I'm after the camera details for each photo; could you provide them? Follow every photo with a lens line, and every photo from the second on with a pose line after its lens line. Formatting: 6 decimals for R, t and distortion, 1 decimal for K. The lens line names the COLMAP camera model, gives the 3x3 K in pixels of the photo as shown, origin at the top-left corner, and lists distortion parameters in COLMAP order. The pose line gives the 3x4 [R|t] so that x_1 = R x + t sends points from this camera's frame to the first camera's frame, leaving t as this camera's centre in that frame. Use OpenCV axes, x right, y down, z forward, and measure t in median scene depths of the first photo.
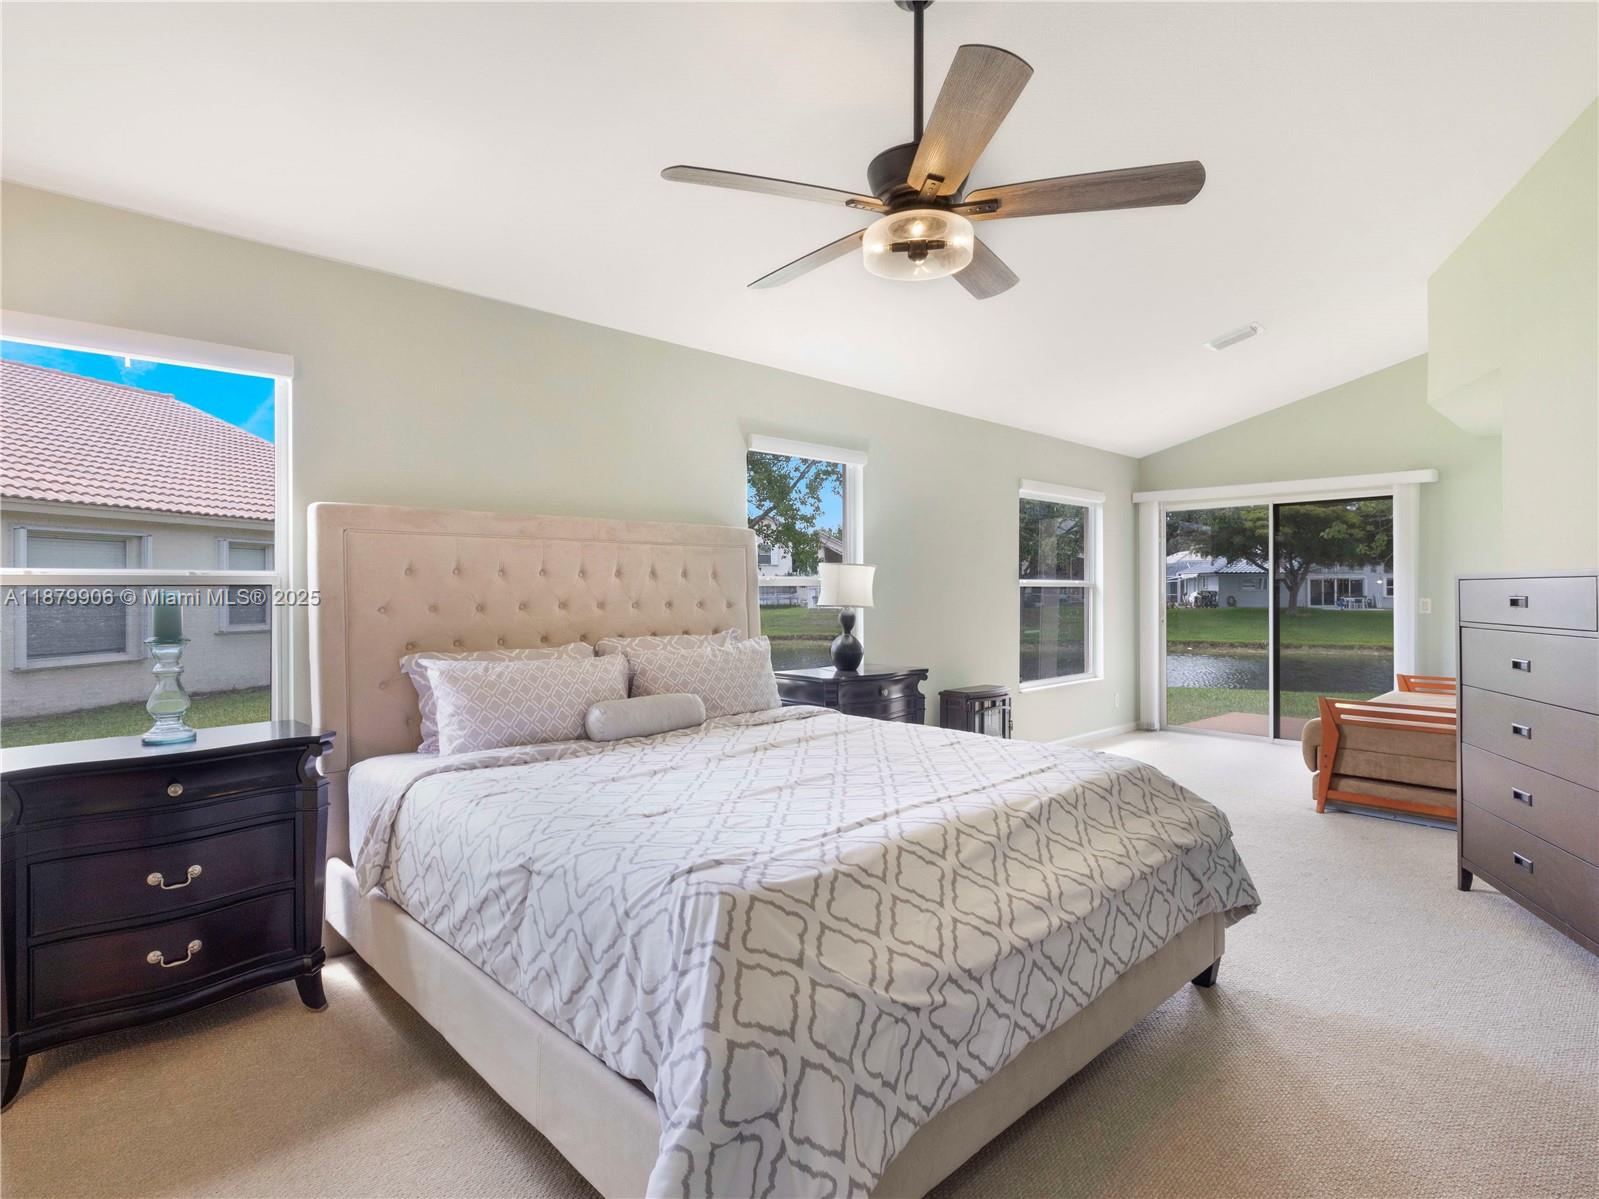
lens RADIAL K [[841.3, 0, 868.2], [0, 841.3, 603.3], [0, 0, 1]] dist [0.001264, 0.000338]
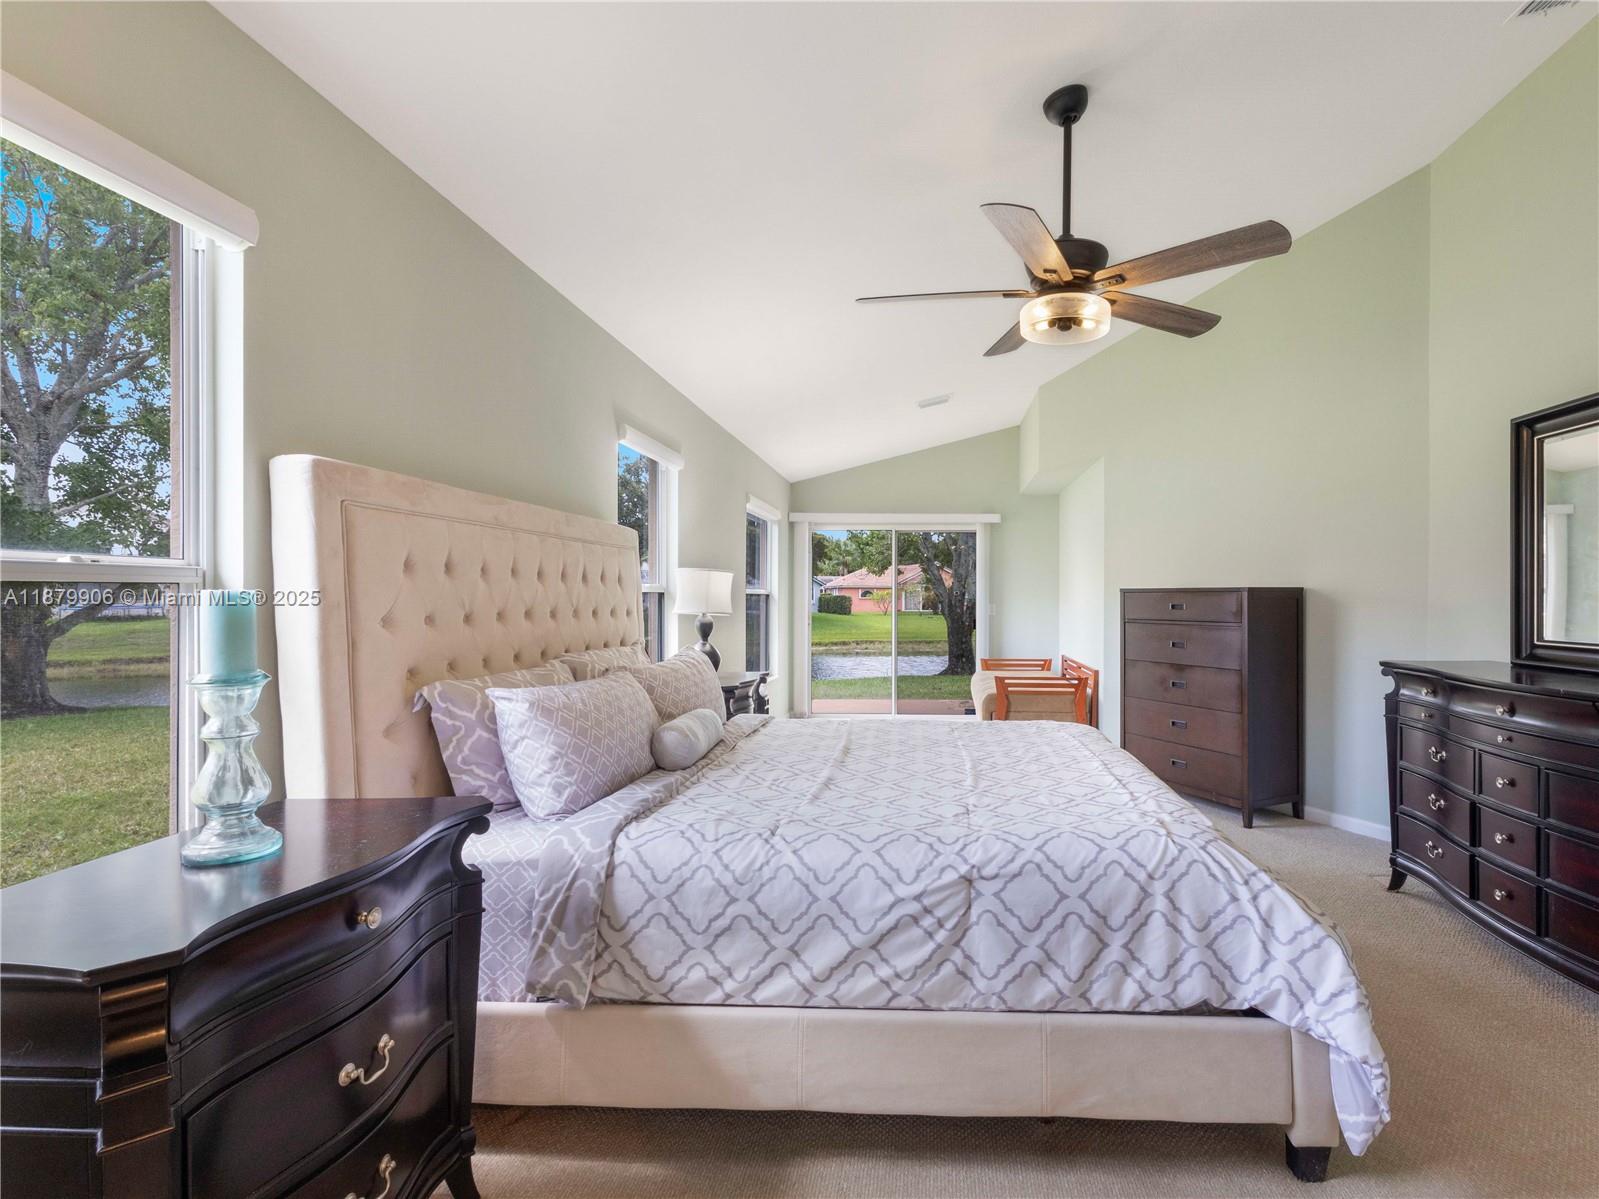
lens RADIAL K [[782.9, 0, 918.6], [0, 782.9, 613.6], [0, 0, 1]] dist [-0.000643, 0.000369]
pose [[0.734743, -0.010212, 0.678269, -0.916617], [0.007182, 0.999948, 0.007274, -0.001916], [-0.678307, -0.000473, 0.734778, 0.313245]]
